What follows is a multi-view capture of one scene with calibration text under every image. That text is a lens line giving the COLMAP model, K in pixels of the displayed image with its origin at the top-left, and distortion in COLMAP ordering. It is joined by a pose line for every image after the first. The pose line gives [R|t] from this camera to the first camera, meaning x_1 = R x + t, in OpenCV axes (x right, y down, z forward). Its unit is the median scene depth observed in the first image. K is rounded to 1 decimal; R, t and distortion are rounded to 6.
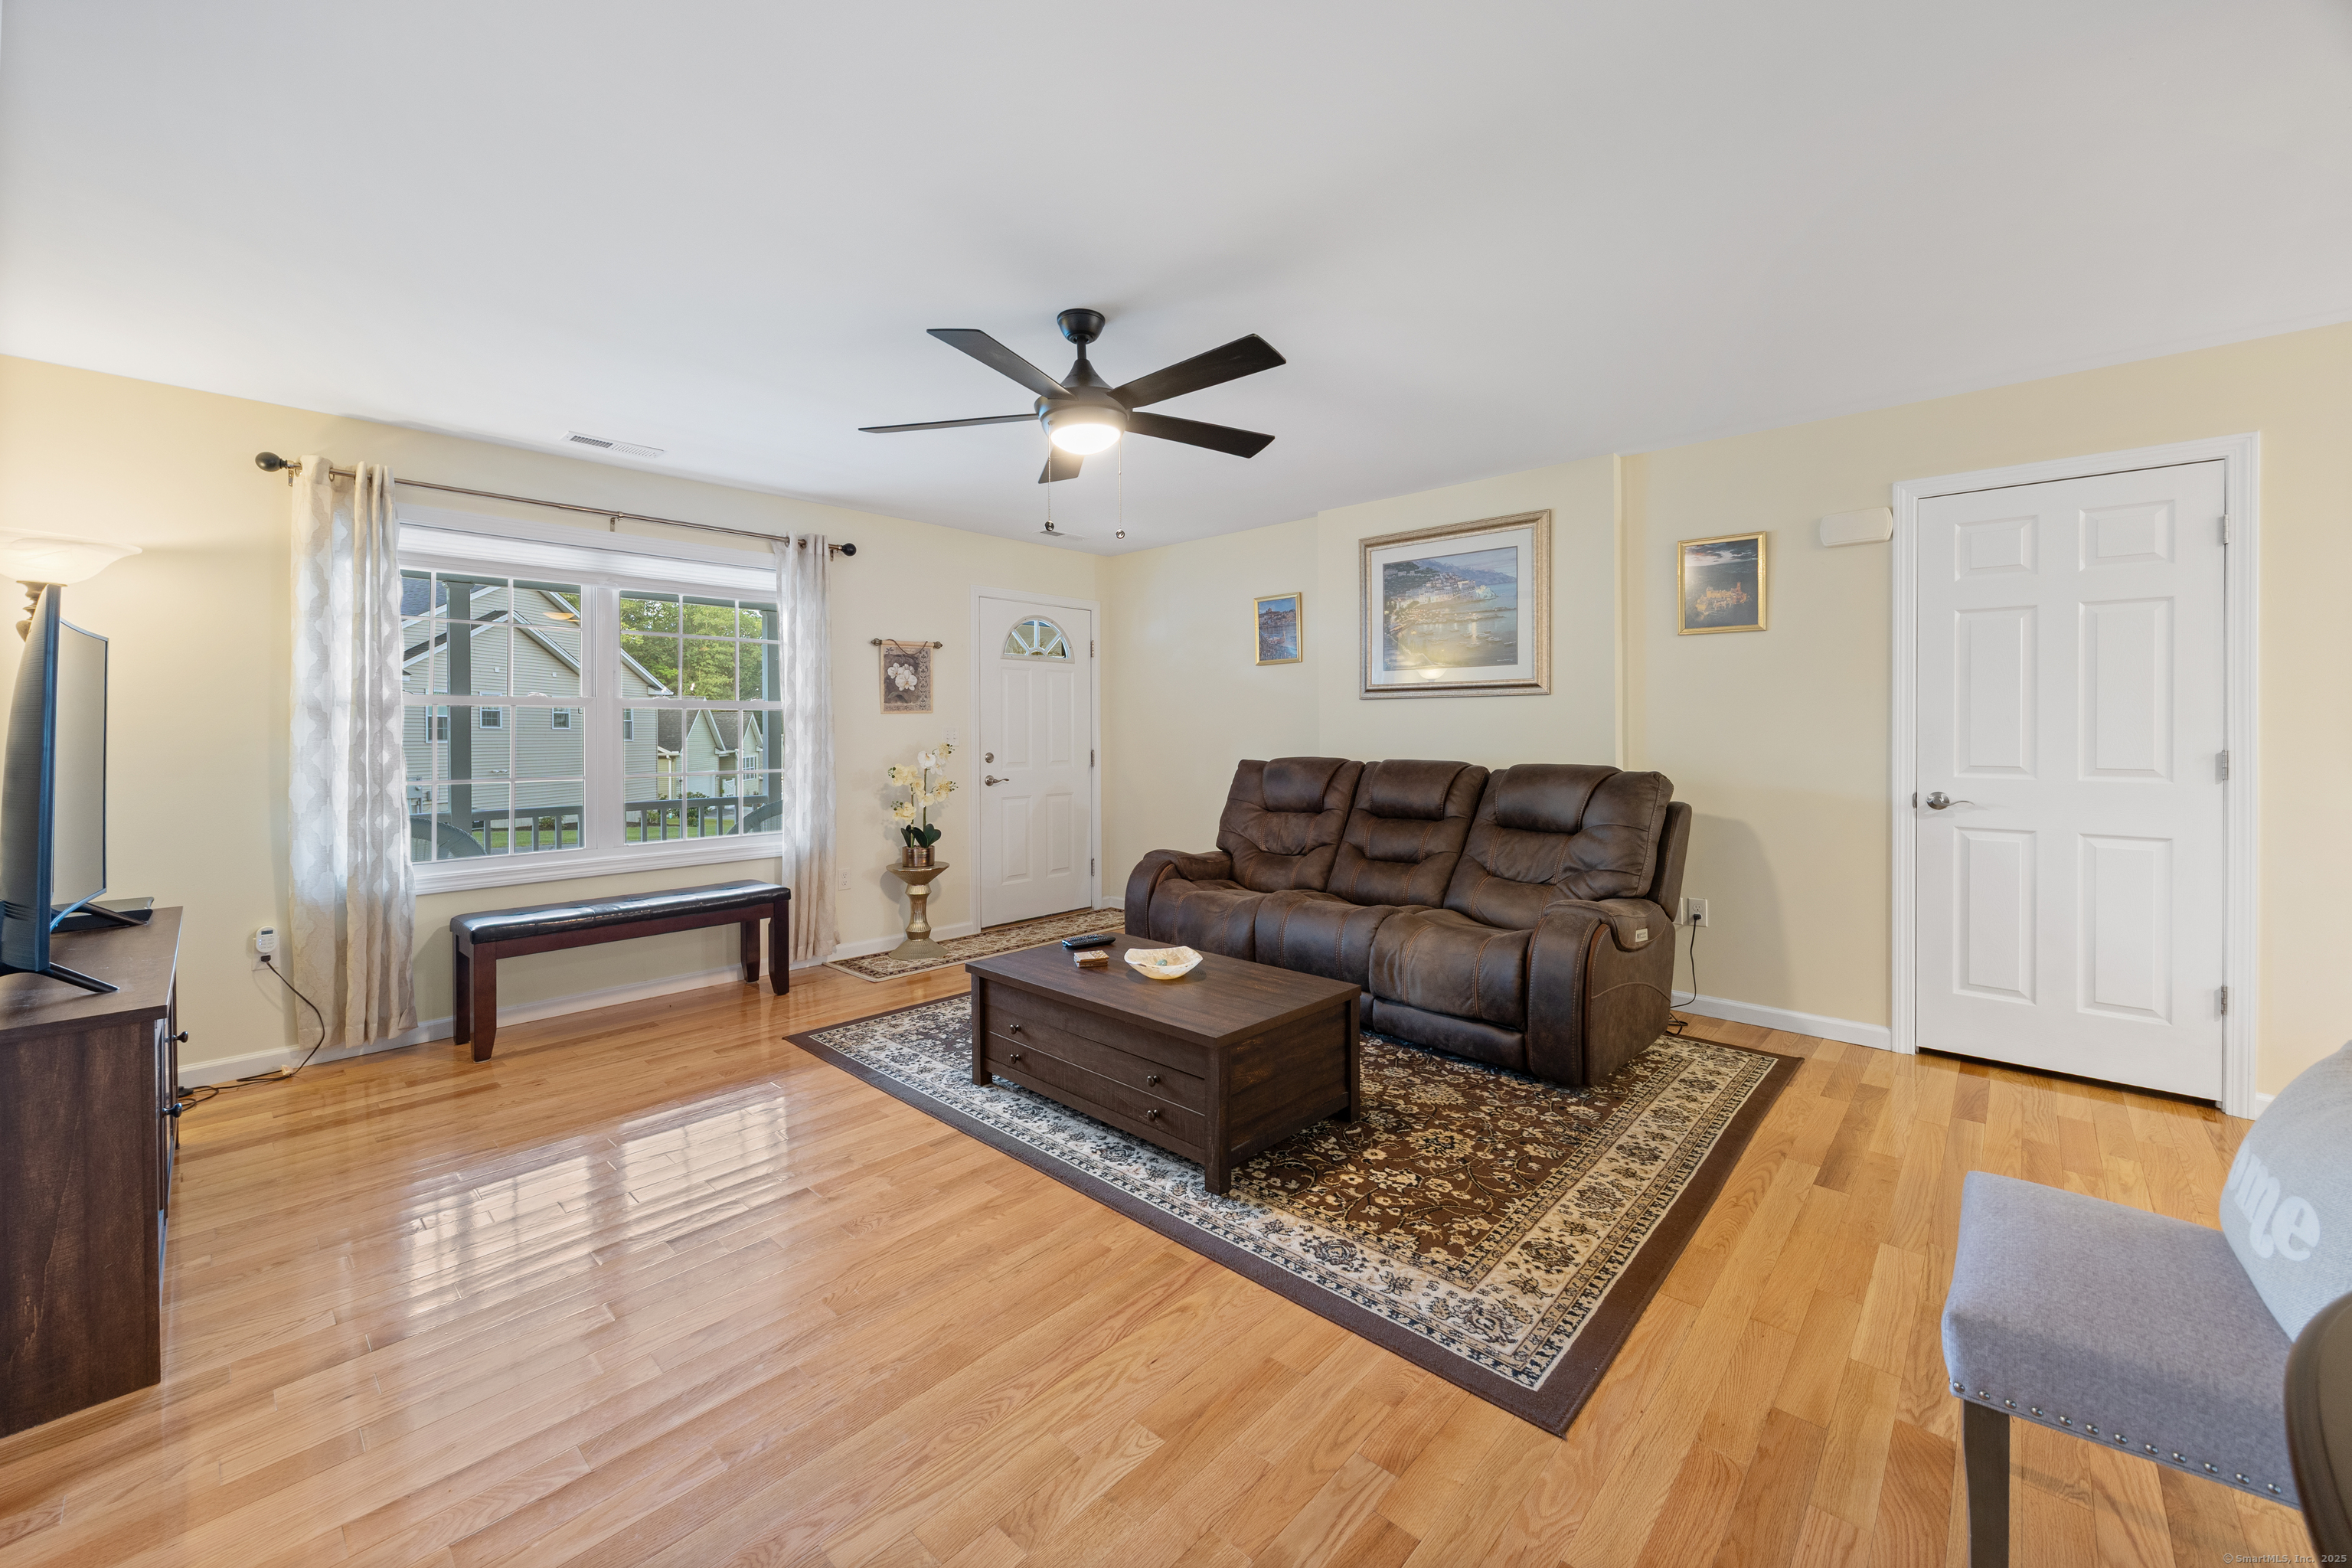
lens RADIAL K [[918.8, 0, 1182.5], [0, 918.8, 731.1], [0, 0, 1]] dist [-0.002378, 0.000316]
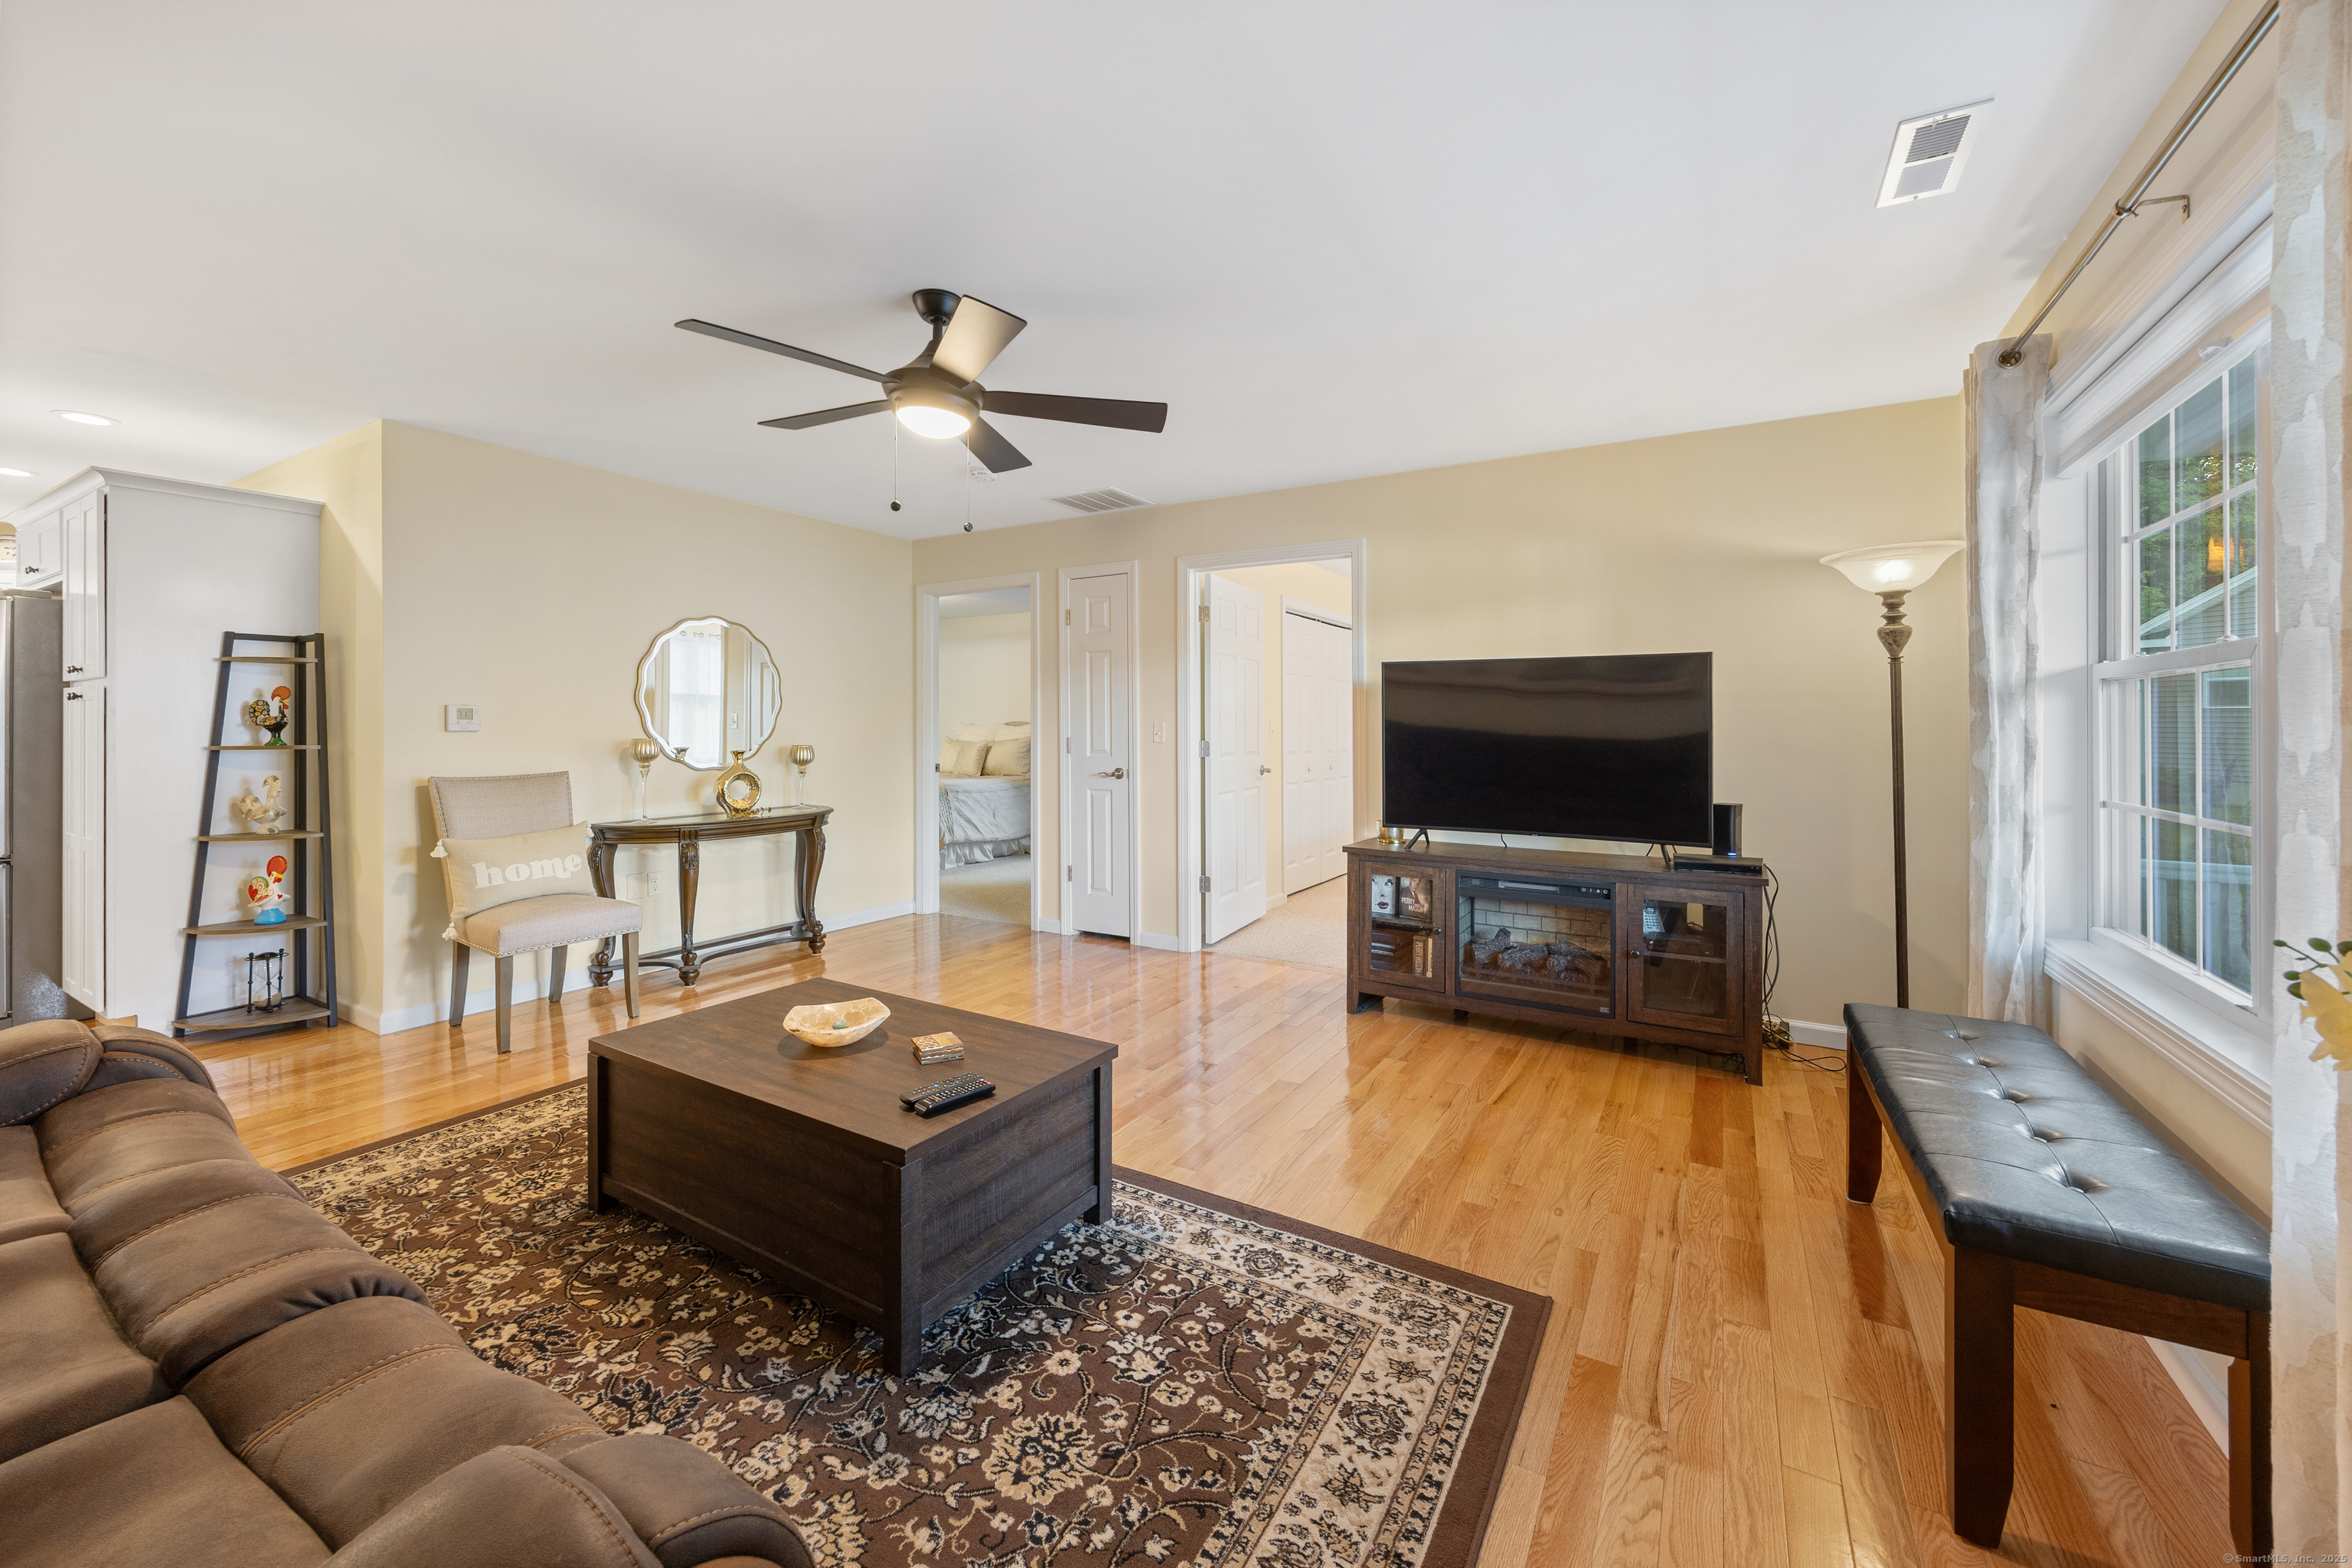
lens RADIAL K [[918.8, 0, 1182.5], [0, 918.8, 731.1], [0, 0, 1]] dist [-0.002378, 0.000316]
pose [[-0.977536, 0.004345, -0.210724, -0.156984], [0.003143, 0.999977, 0.006038, 0.000833], [0.210745, 0.005240, -0.977527, 2.004885]]
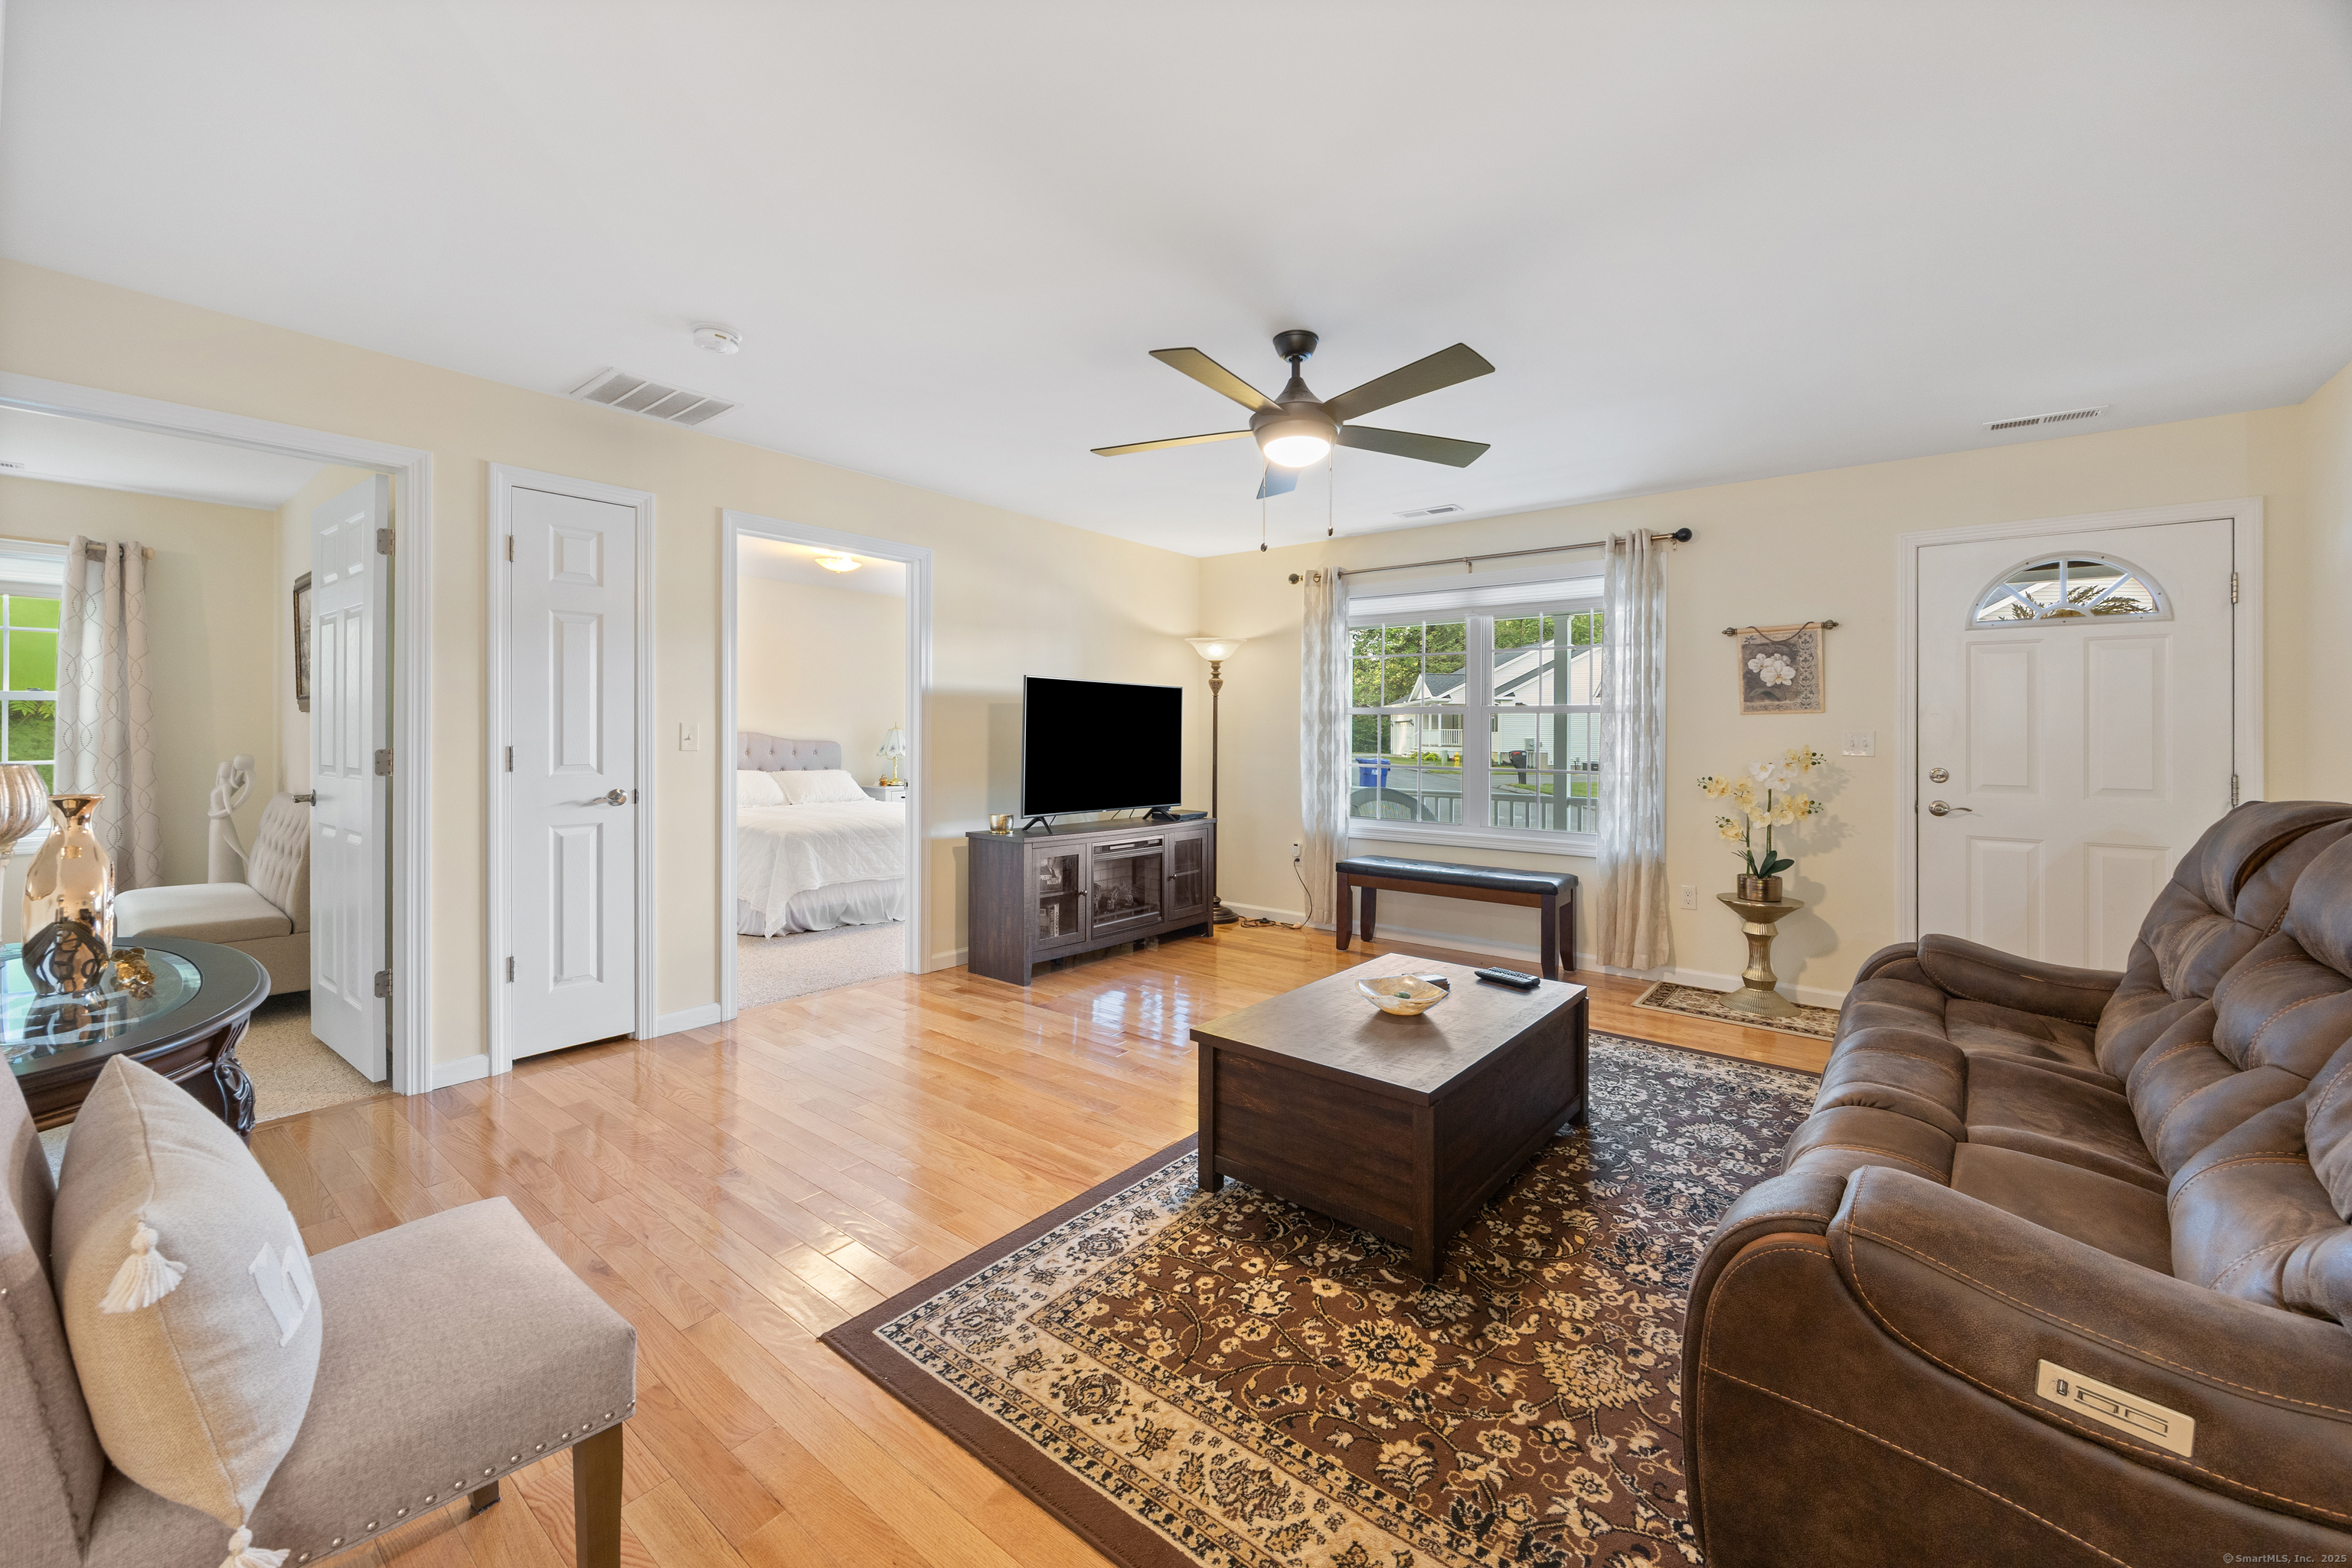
lens RADIAL K [[927.8, 0, 1177.0], [0, 927.8, 725.7], [0, 0, 1]] dist [-0.001416, 0.000015]
pose [[0.068983, -0.003363, -0.997612, 0.942488], [-0.008612, 0.999955, -0.003967, -0.001455], [0.997581, 0.008865, 0.068951, 0.795720]]
